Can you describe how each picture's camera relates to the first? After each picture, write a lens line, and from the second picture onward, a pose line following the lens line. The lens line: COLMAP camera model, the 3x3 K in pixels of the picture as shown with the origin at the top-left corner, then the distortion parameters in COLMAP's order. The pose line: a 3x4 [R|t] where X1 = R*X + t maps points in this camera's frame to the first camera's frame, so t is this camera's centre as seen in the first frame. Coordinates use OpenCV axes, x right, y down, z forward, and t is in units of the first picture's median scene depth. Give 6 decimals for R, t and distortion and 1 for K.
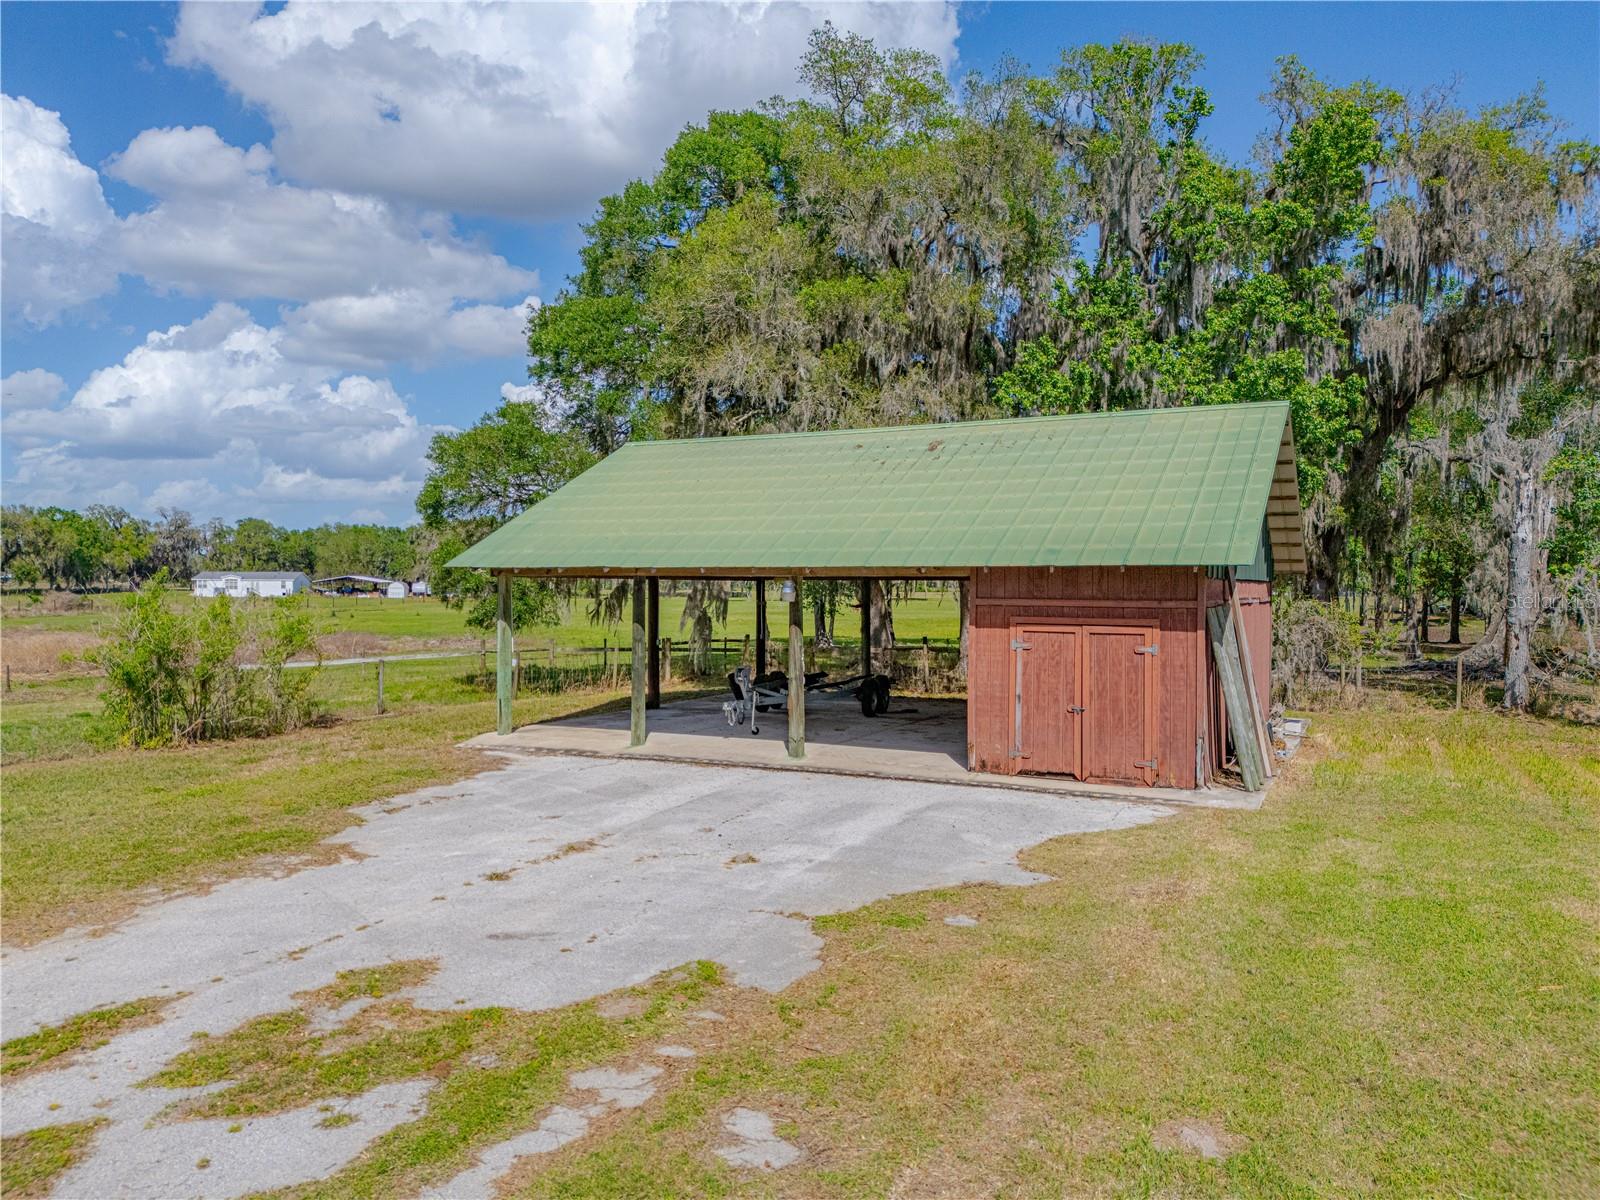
lens RADIAL K [[1175.8, 0, 801.1], [0, 1175.8, 597.6], [0, 0, 1]] dist [0.052014, -0.045986]
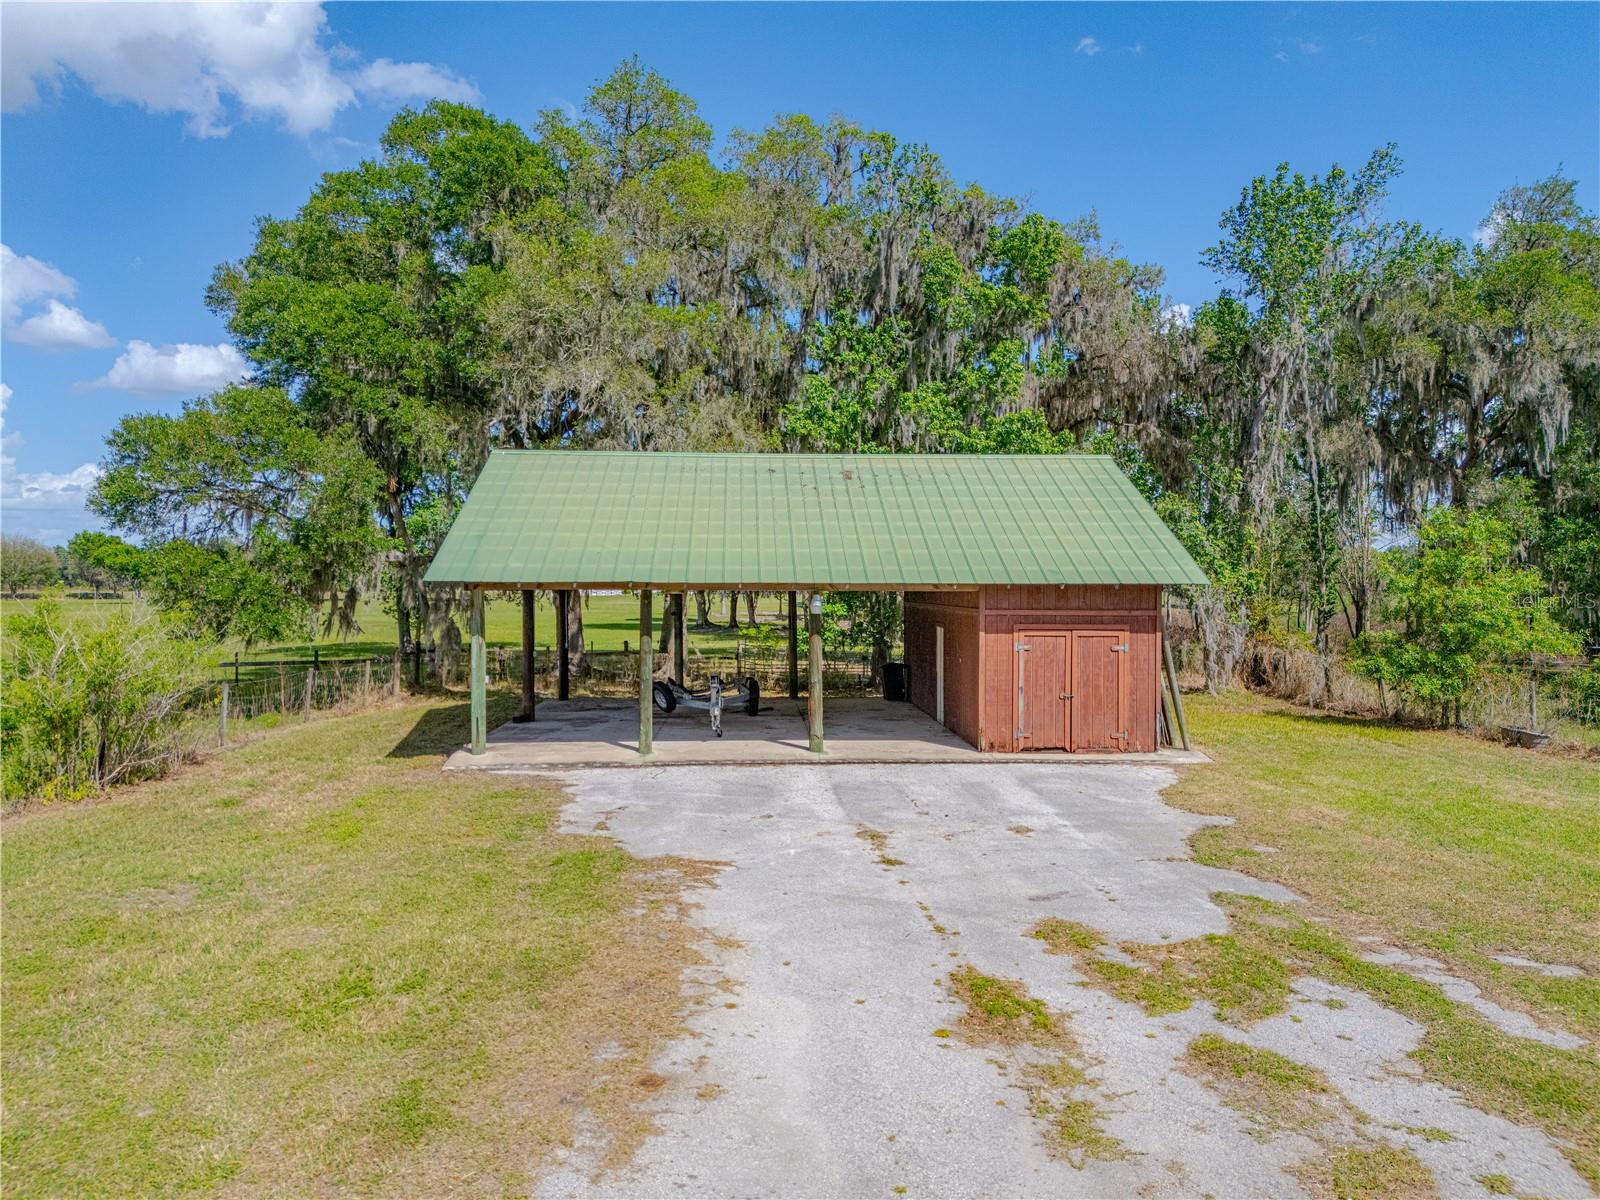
lens RADIAL K [[1175.8, 0, 776.1], [0, 1175.8, 597.6], [0, 0, 1]] dist [0.052014, -0.045986]
pose [[0.878878, -0.009894, 0.476943, -0.667301], [0.008961, 0.999951, 0.004230, -0.020369], [-0.476962, 0.000556, 0.878924, 0.034306]]
